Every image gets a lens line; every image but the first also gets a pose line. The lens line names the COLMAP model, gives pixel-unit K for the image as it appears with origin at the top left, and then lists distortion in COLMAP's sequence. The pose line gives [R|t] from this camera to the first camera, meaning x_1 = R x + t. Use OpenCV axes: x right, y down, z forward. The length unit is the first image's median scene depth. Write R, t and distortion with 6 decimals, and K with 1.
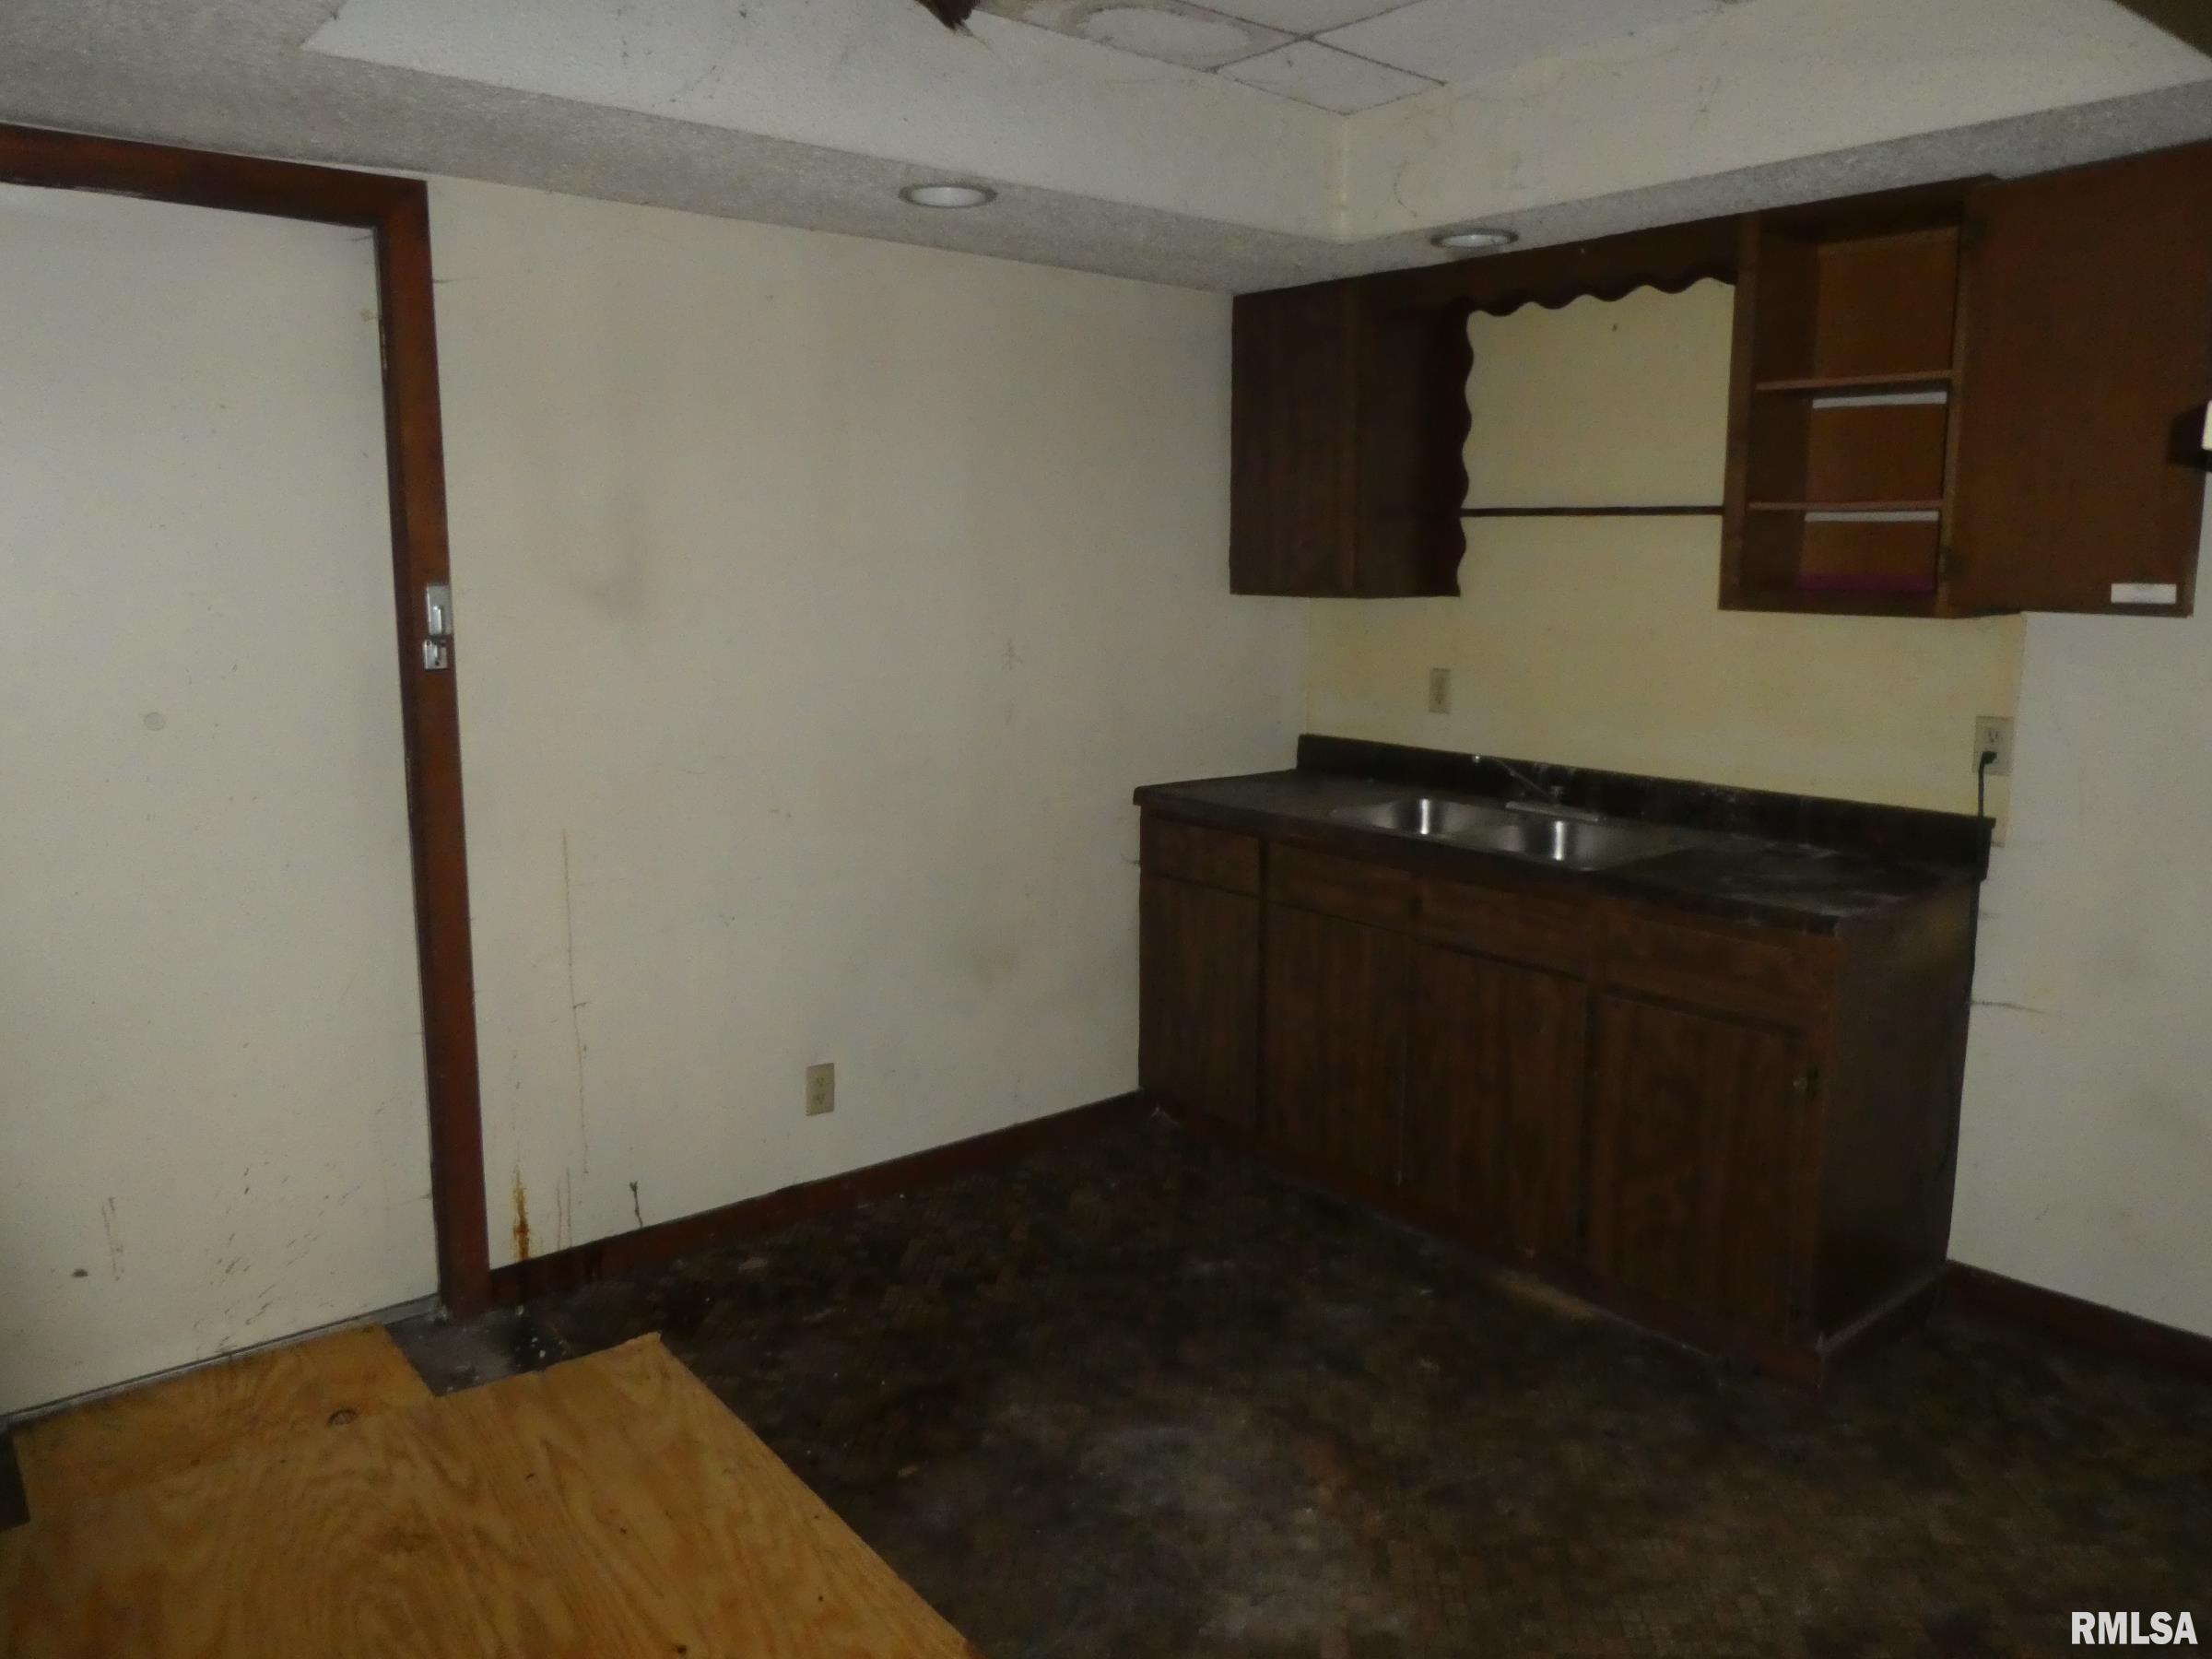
lens RADIAL K [[1598.0, 0, 1105.0], [0, 1598.0, 804.9], [0, 0, 1]] dist [-0.011942, 0.009519]
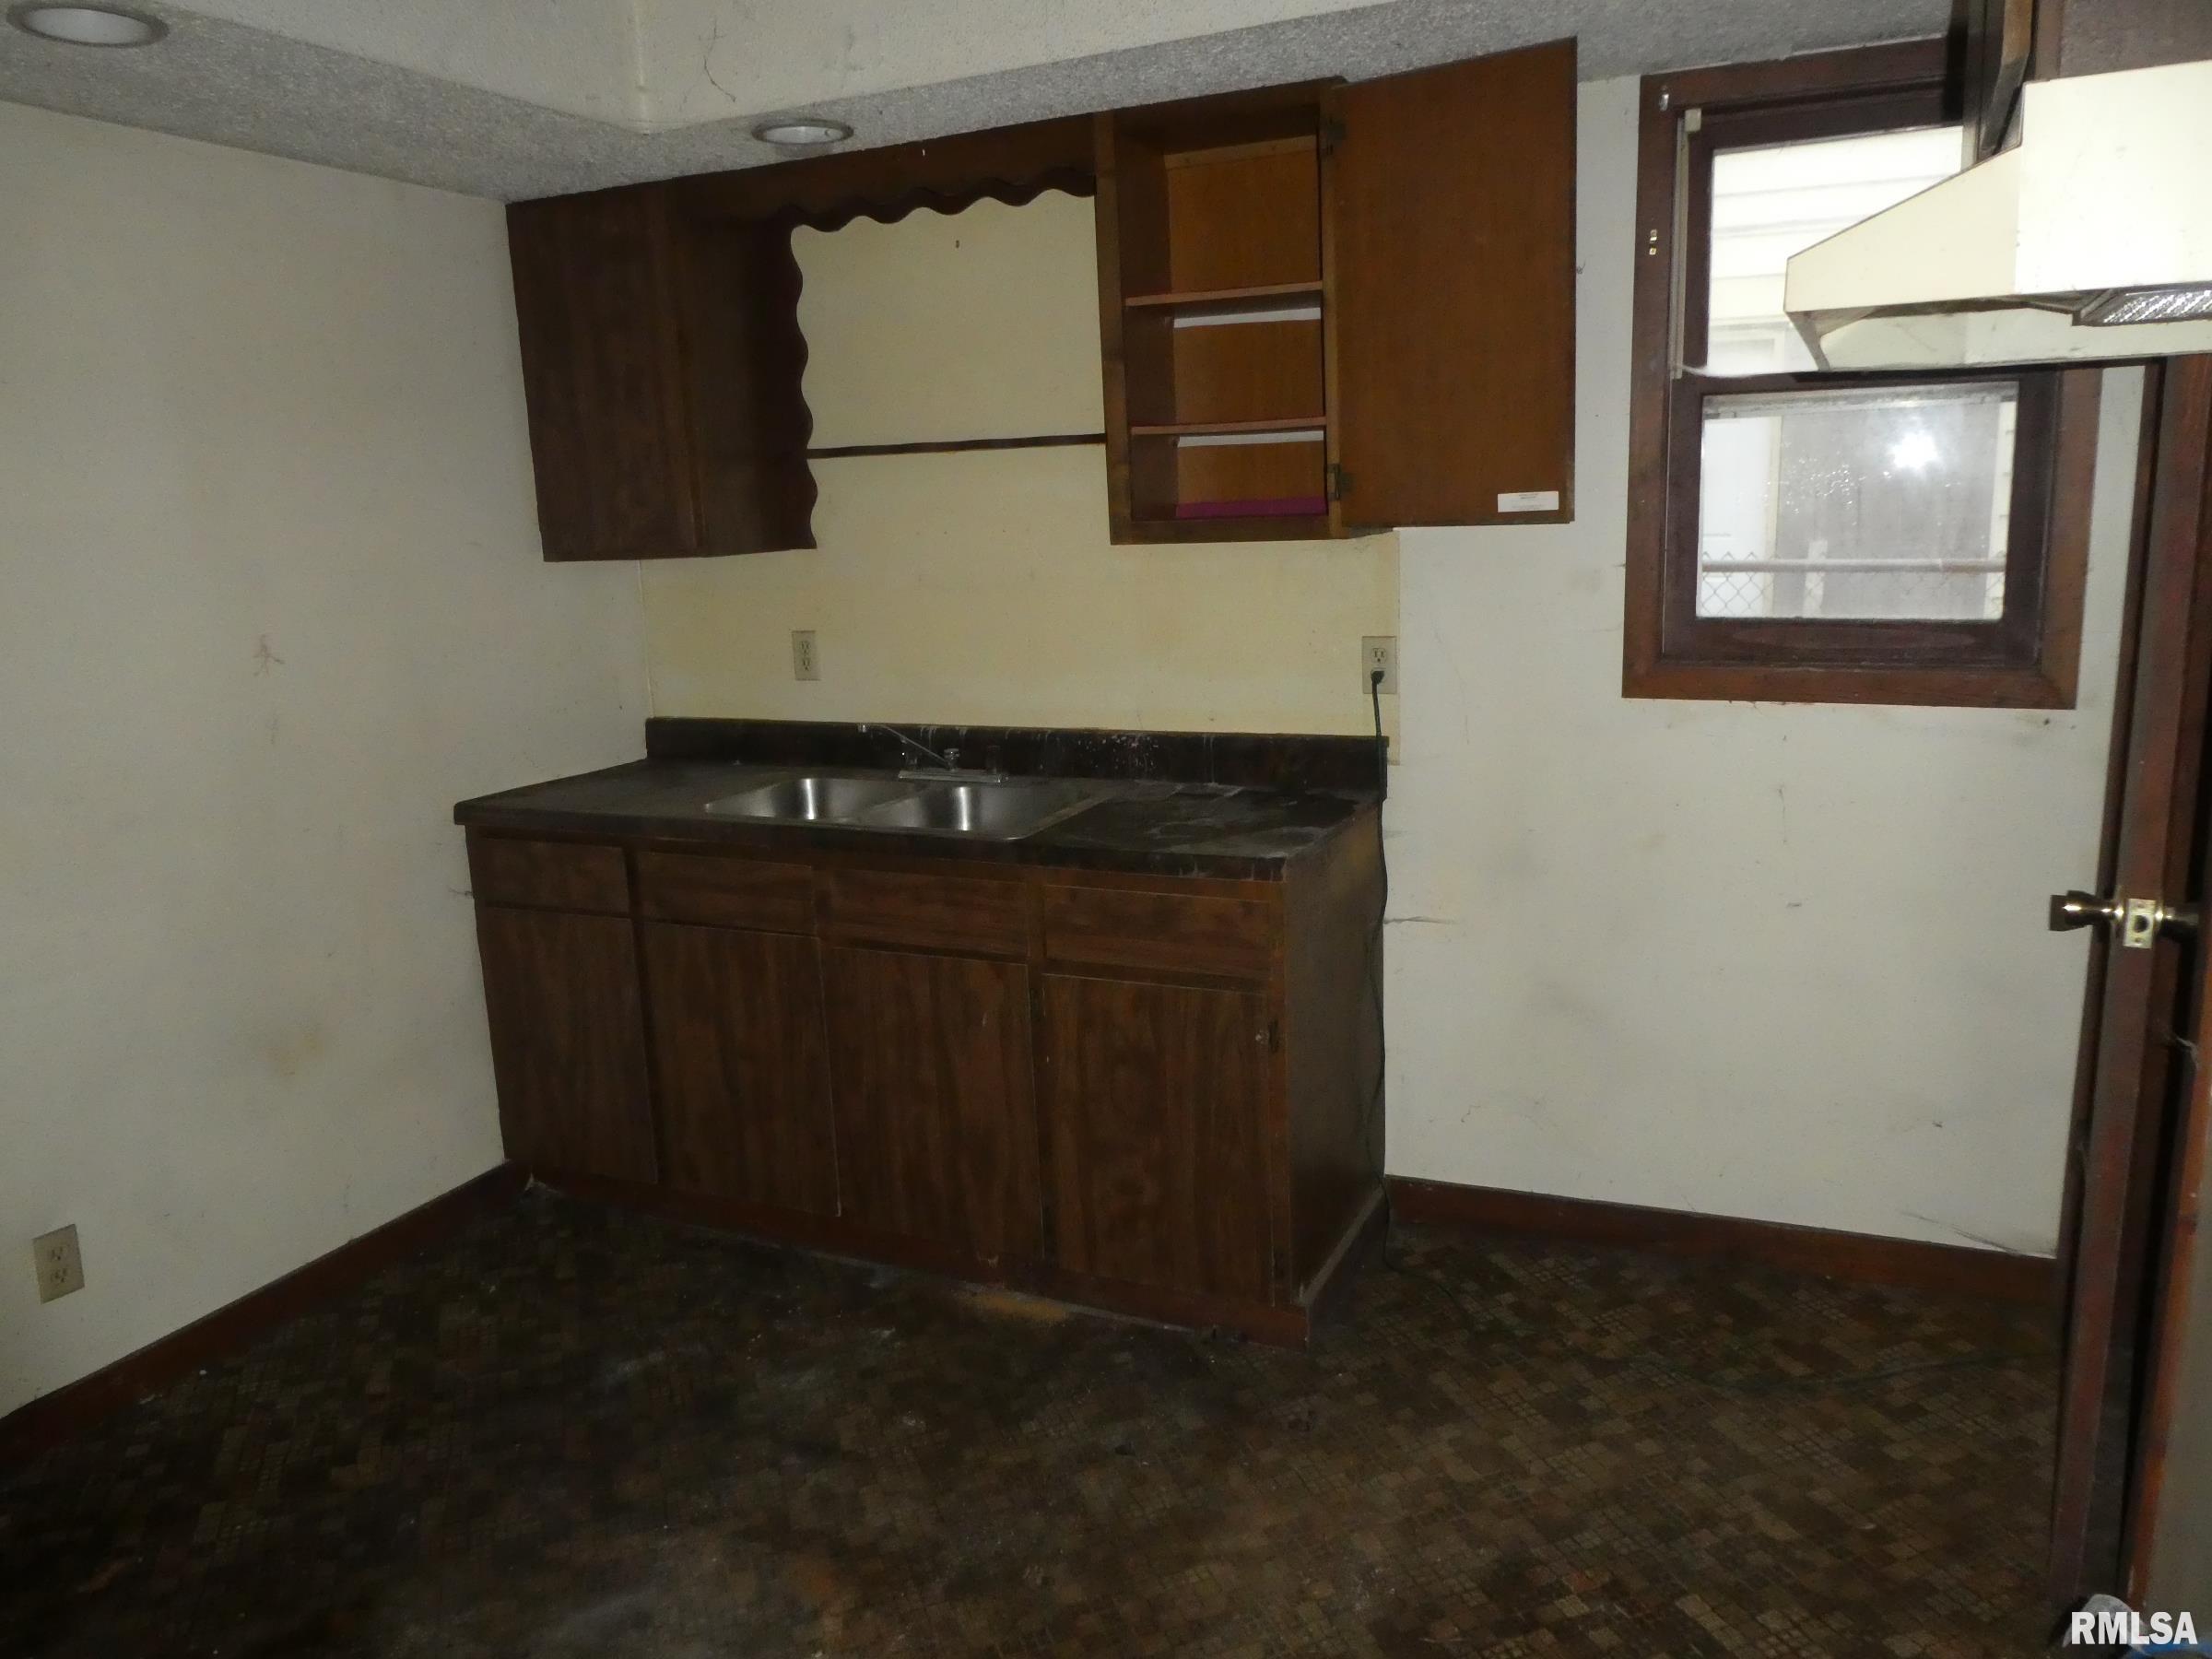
lens RADIAL K [[1598.0, 0, 1105.0], [0, 1598.0, 804.9], [0, 0, 1]] dist [-0.011942, 0.009519]
pose [[0.904545, -0.119563, 0.409272, -0.019102], [0.110223, 0.992822, 0.046431, -0.014845], [-0.411885, 0.003112, 0.911230, 0.149608]]
